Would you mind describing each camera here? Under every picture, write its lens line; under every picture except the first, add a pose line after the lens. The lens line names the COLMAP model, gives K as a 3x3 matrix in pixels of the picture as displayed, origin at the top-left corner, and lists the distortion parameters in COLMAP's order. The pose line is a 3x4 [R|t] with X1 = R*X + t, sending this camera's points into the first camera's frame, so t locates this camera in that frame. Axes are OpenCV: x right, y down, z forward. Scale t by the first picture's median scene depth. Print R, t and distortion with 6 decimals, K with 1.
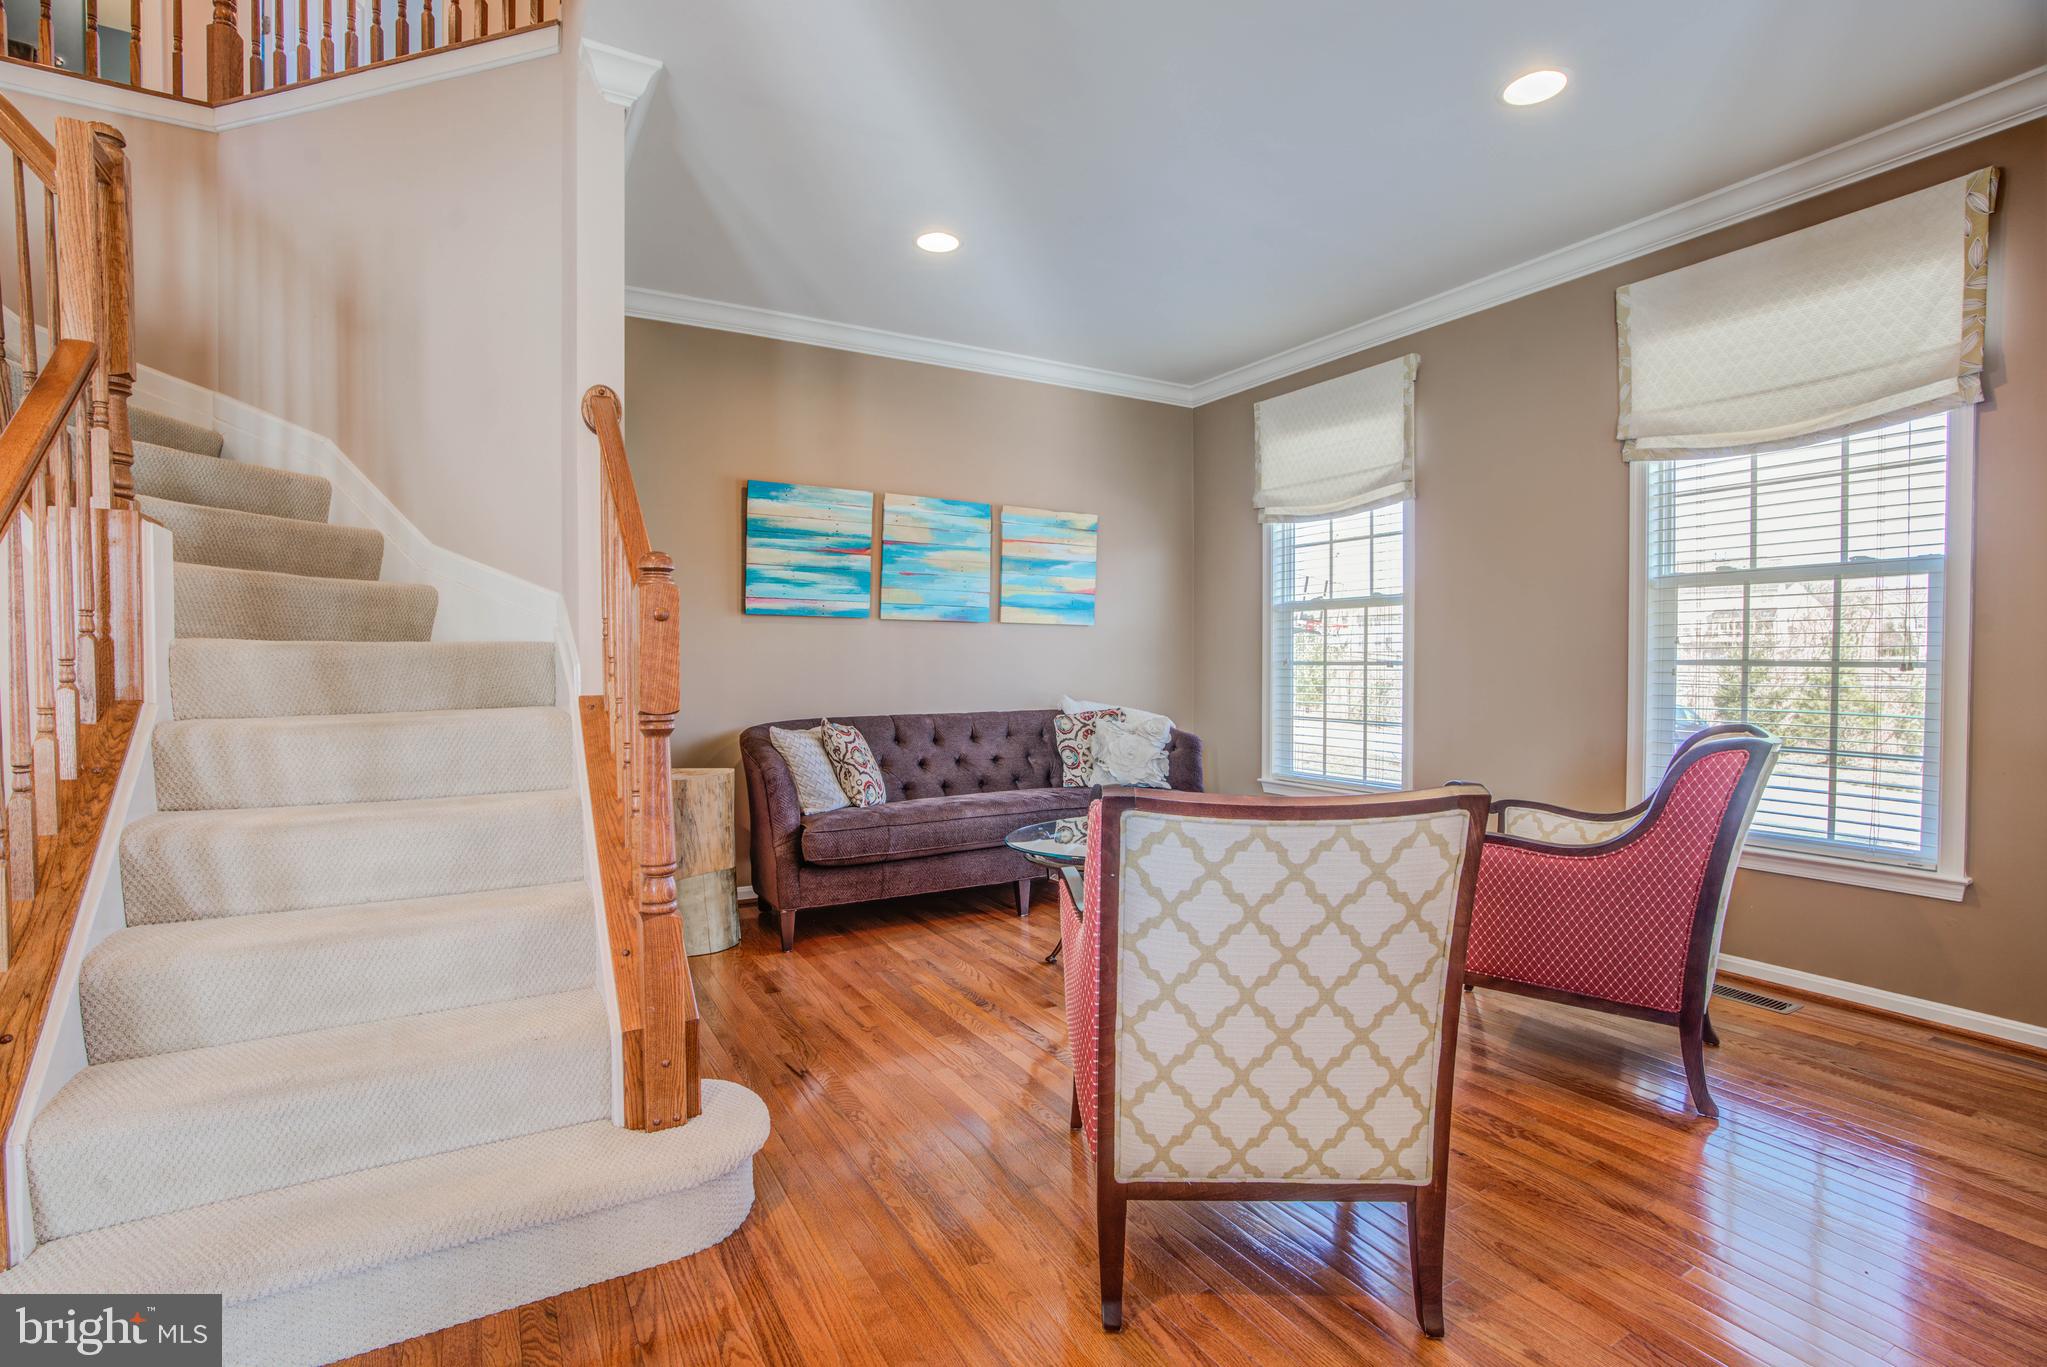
lens RADIAL K [[957.6, 0, 1018.8], [0, 957.6, 680.4], [0, 0, 1]] dist [-0.040765, 0.009997]
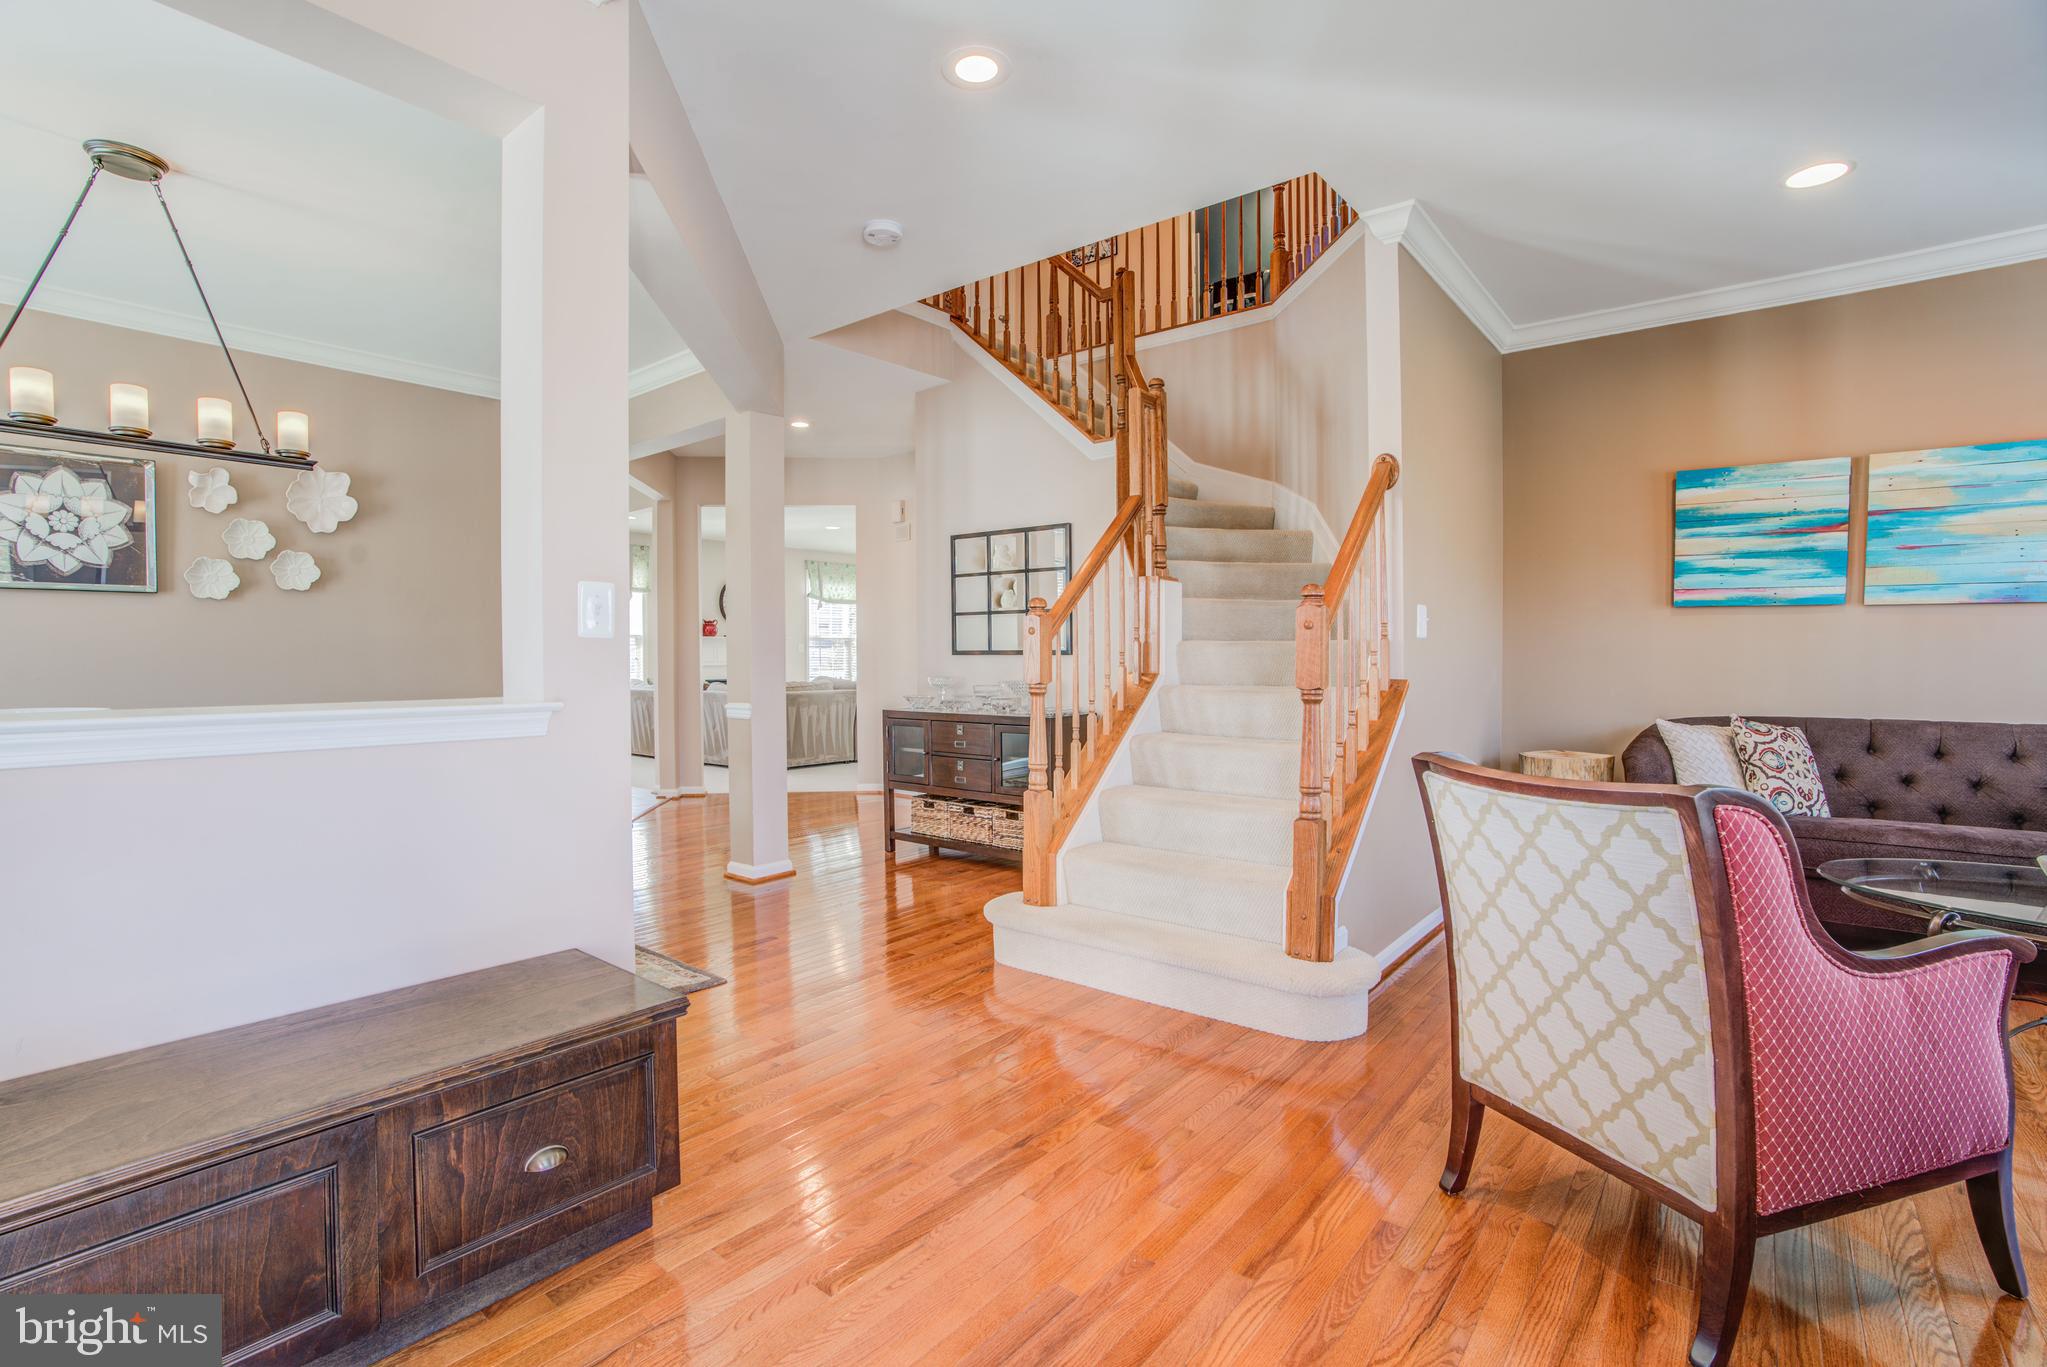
lens RADIAL K [[957.6, 0, 1012.3], [0, 957.6, 689.3], [0, 0, 1]] dist [-0.040765, 0.009997]
pose [[0.362990, 0.038343, -0.931004, 0.386916], [-0.018711, 0.999251, 0.033859, -0.003597], [0.931605, 0.005129, 0.363435, -0.000192]]
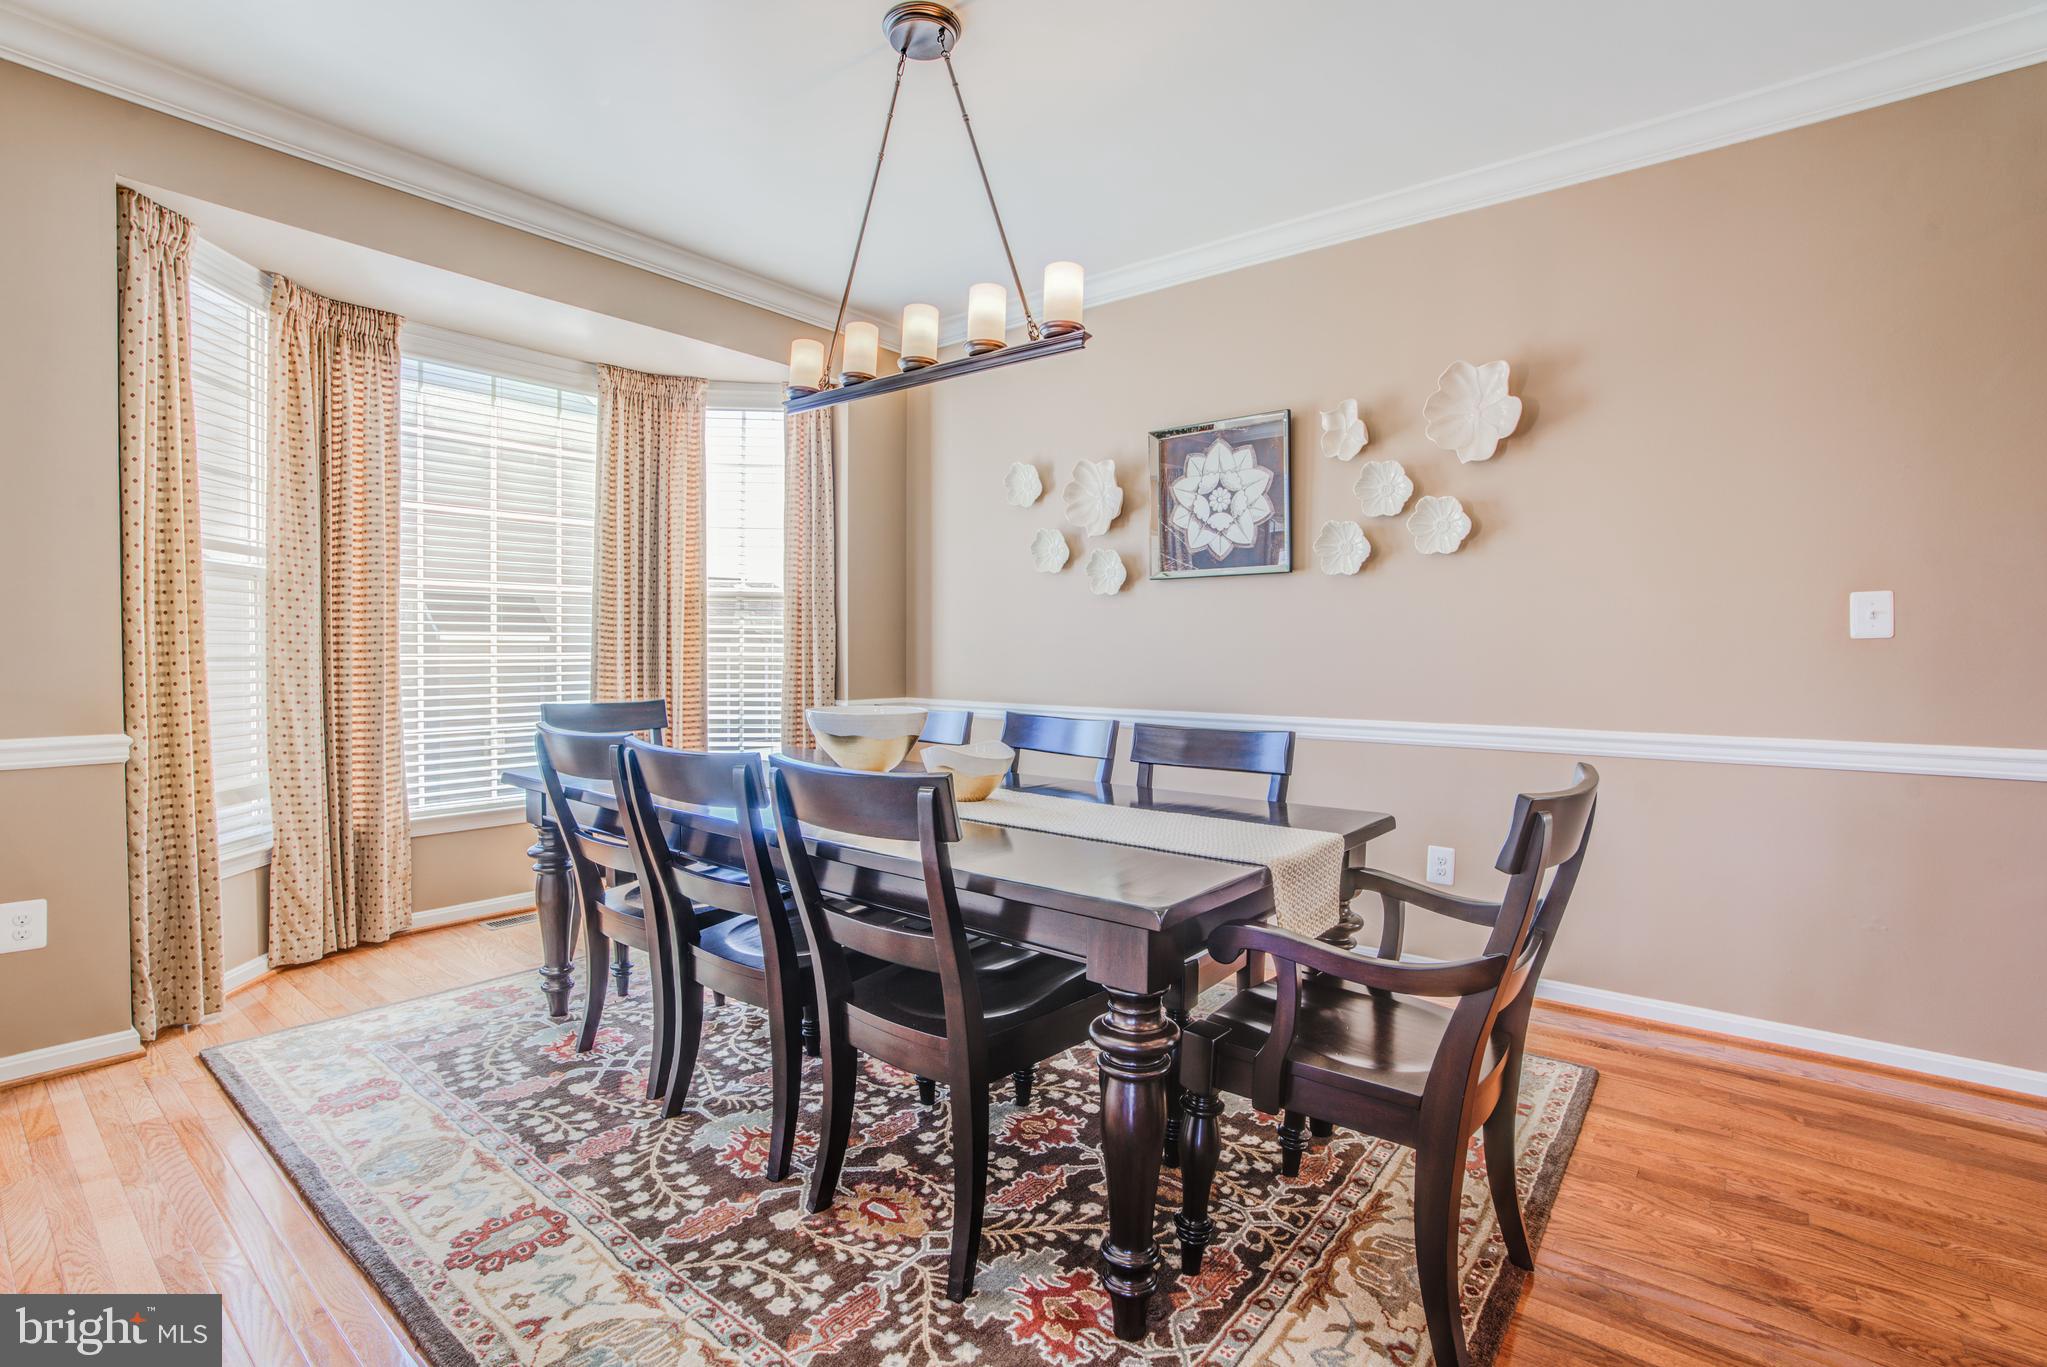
lens RADIAL K [[957.6, 0, 1031.0], [0, 957.6, 666.8], [0, 0, 1]] dist [-0.040765, 0.009997]
pose [[-0.925163, 0.004298, -0.379547, -0.351939], [-0.009709, 0.999341, 0.034985, -0.001108], [0.379447, 0.036052, -0.924511, 0.186774]]
